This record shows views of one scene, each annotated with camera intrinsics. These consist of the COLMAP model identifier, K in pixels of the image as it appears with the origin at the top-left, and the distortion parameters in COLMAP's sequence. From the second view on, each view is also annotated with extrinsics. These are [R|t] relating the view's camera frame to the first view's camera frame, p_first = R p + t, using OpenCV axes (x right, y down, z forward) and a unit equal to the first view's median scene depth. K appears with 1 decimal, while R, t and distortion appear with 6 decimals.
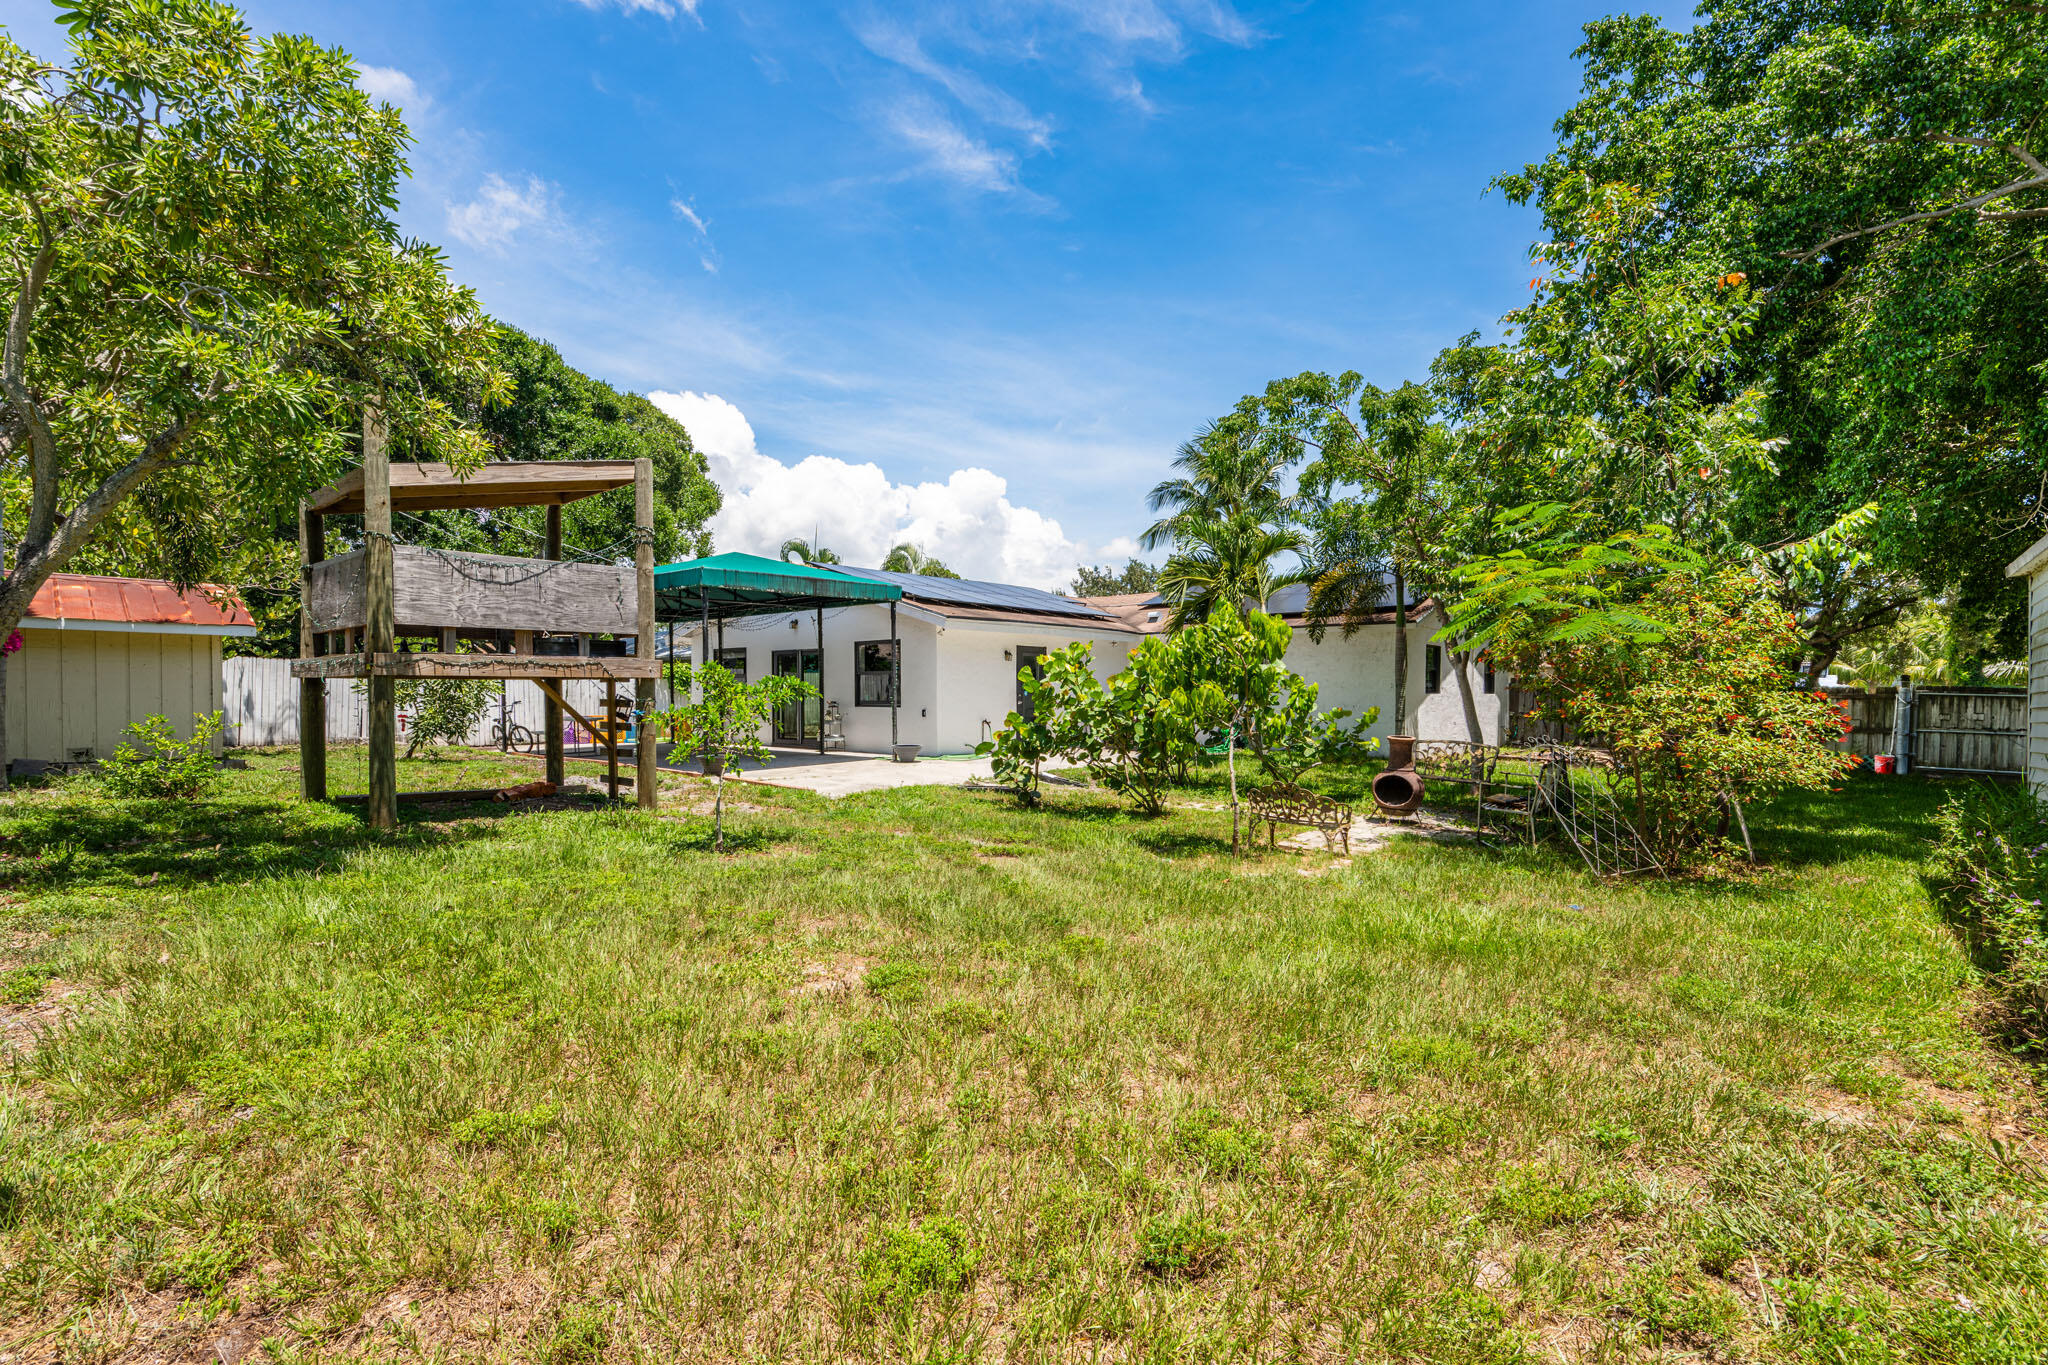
lens RADIAL K [[926.8, 0, 1026.2], [0, 926.8, 692.8], [0, 0, 1]] dist [-0.003631, -0.000431]
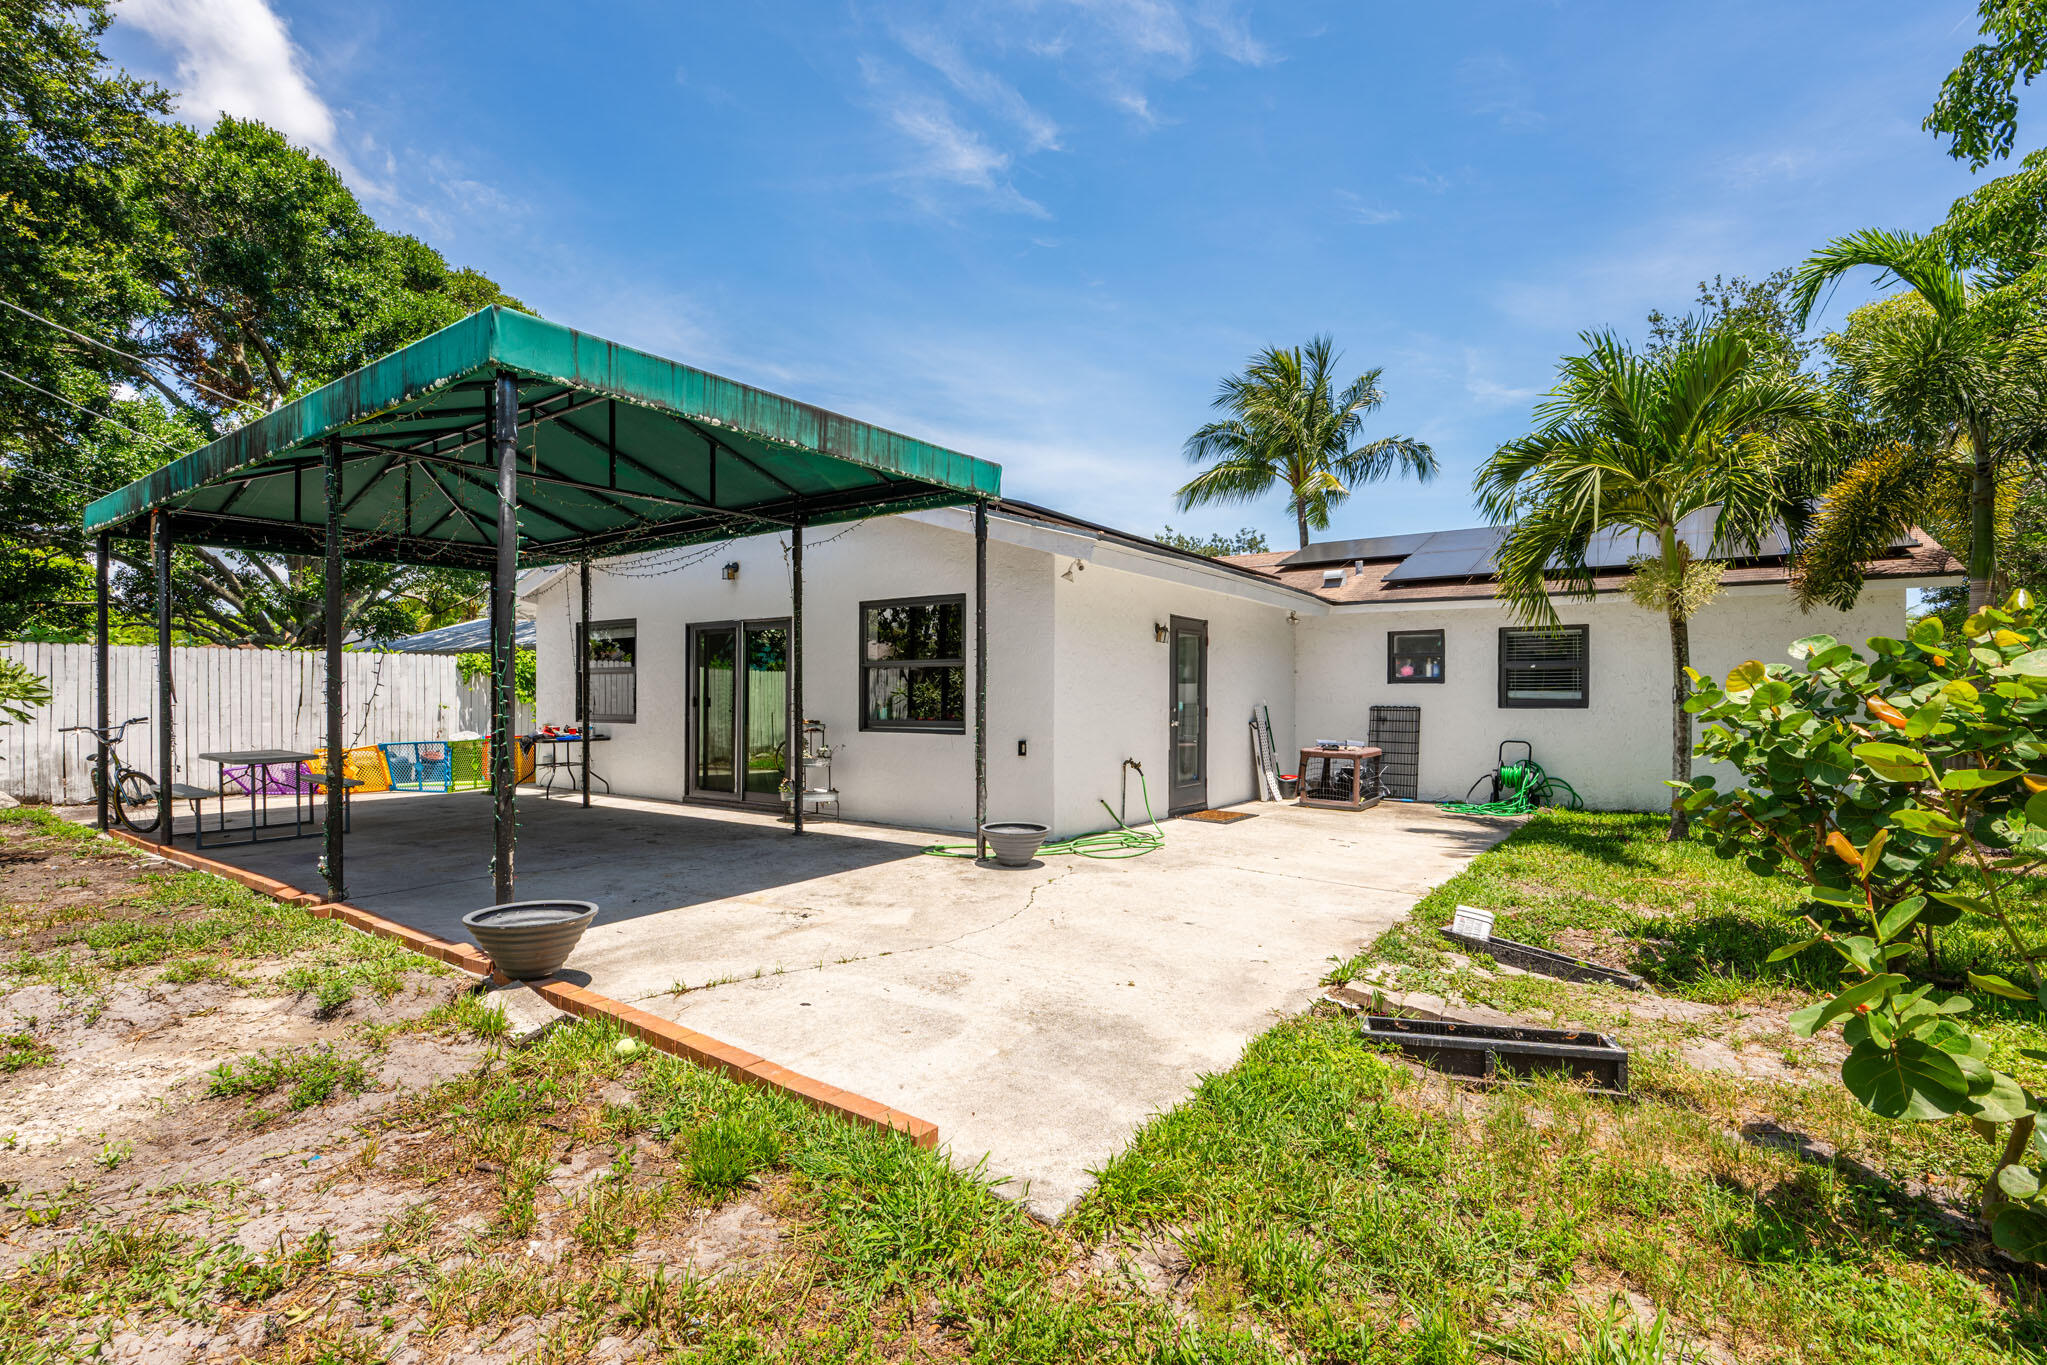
lens RADIAL K [[926.4, 0, 1019.2], [0, 926.4, 687.0], [0, 0, 1]] dist [-0.003631, -0.000431]
pose [[0.995087, 0.004593, 0.098898, -0.145404], [-0.003328, 0.999911, -0.012946, -0.003180], [-0.098949, 0.012553, 0.995013, 0.482723]]
